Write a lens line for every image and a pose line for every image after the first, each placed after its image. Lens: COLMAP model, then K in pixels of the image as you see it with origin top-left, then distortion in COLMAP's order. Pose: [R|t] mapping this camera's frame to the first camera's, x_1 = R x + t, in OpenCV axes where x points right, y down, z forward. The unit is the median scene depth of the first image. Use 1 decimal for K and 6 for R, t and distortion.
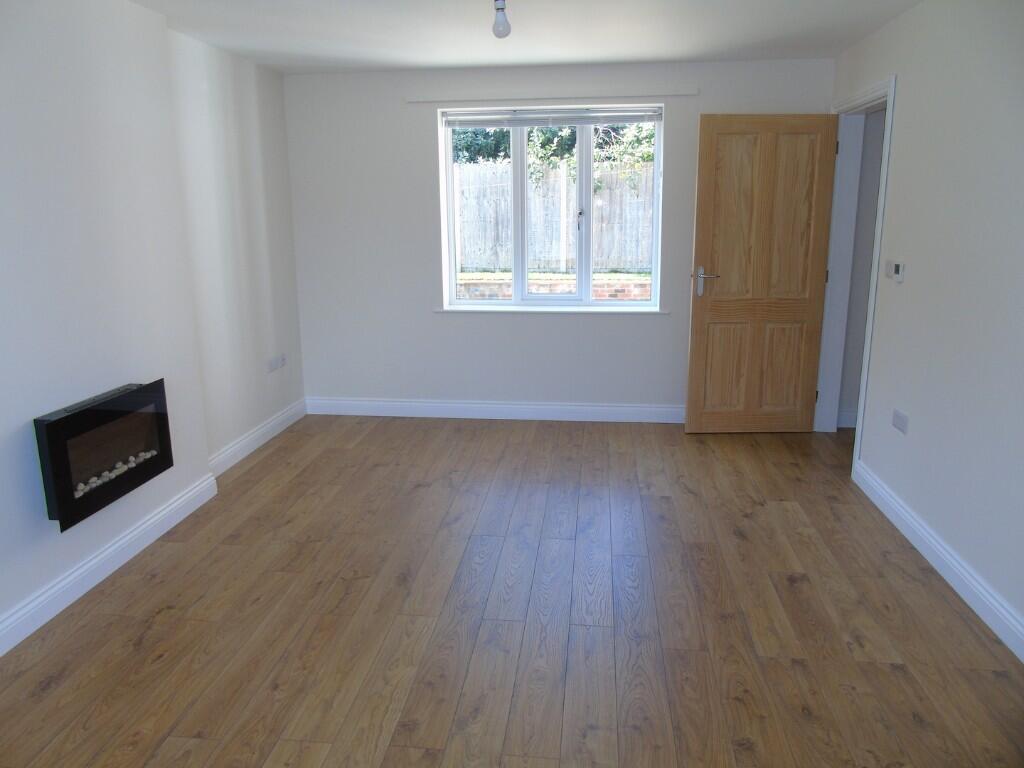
lens RADIAL K [[749.9, 0, 507.4], [0, 749.9, 382.1], [0, 0, 1]] dist [-0.031758, -0.002387]
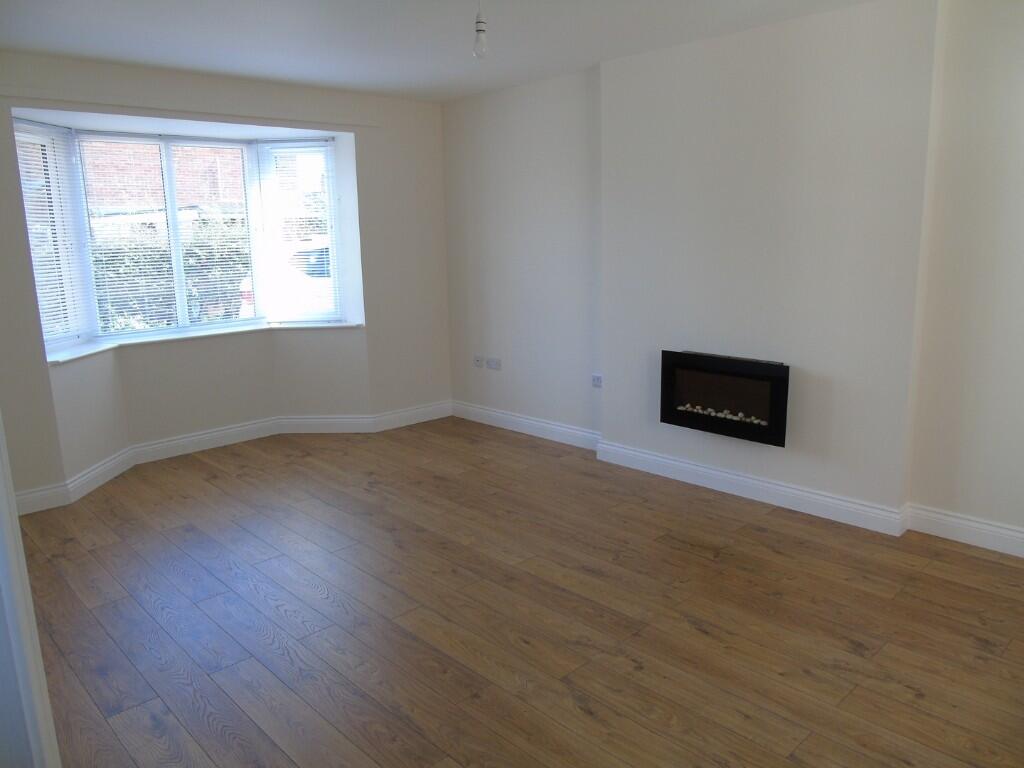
lens RADIAL K [[749.9, 0, 507.4], [0, 749.9, 382.1], [0, 0, 1]] dist [-0.031758, -0.002387]
pose [[-0.632110, 0.174012, -0.755087, 0.609541], [-0.154665, 0.926517, 0.342995, -0.286412], [0.759286, 0.333596, -0.558747, 1.268262]]
